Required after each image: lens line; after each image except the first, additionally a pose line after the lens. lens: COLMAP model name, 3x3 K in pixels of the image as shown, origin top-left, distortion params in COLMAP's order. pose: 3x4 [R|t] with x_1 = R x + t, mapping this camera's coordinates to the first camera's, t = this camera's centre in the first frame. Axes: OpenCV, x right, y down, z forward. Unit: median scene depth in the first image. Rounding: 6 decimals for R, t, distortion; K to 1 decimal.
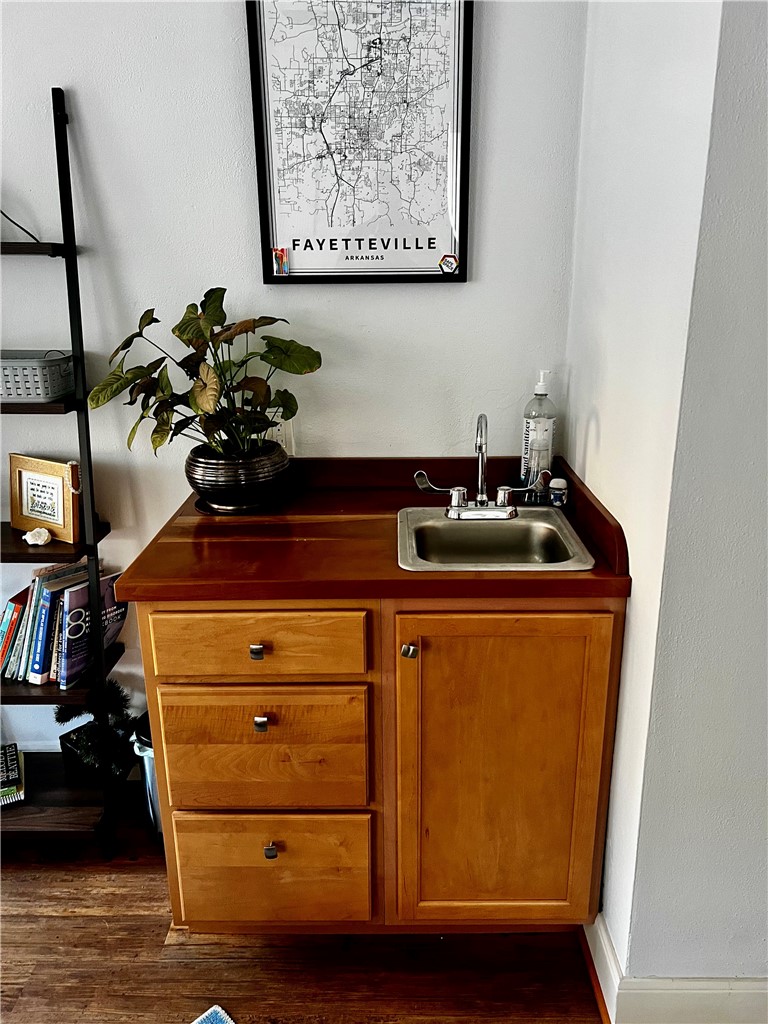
lens RADIAL K [[768.0, 0, 388.1], [0, 768.0, 515.8], [0, 0, 1]] dist [0.015590, -0.005191]
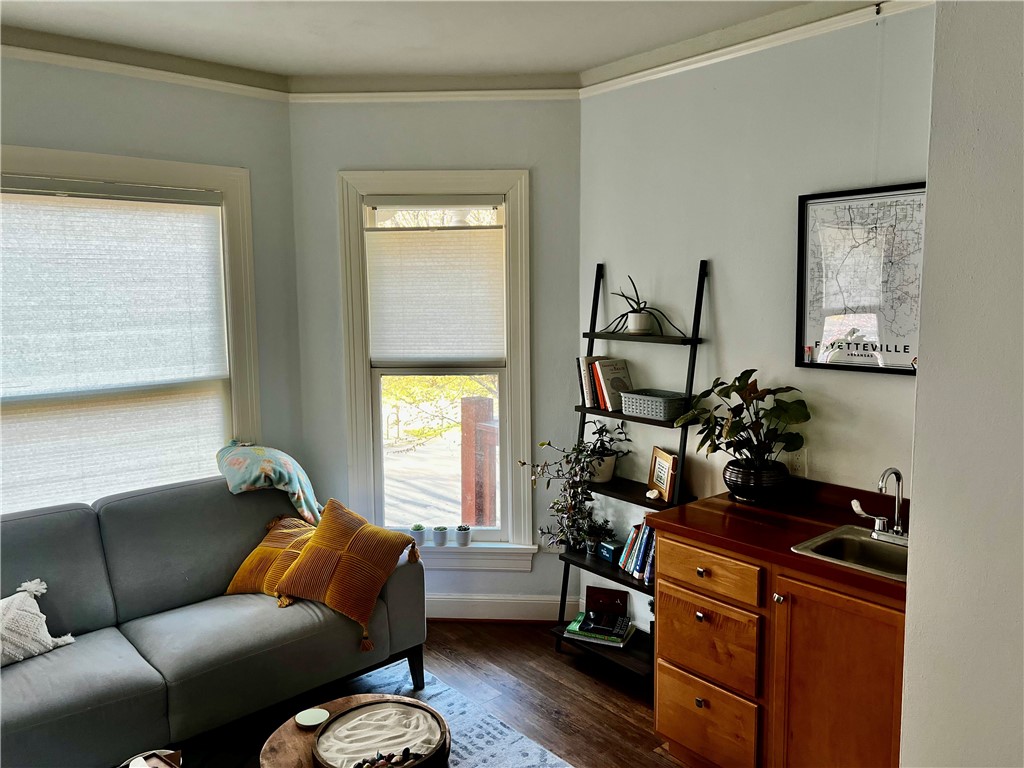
lens RADIAL K [[768.0, 0, 513.5], [0, 768.0, 374.7], [0, 0, 1]] dist [0.015590, -0.005191]
pose [[0.651730, 0.087753, -0.753358, 0.698066], [-0.233041, 0.968404, -0.088801, -0.007590], [0.721762, 0.233438, 0.651588, -0.483520]]
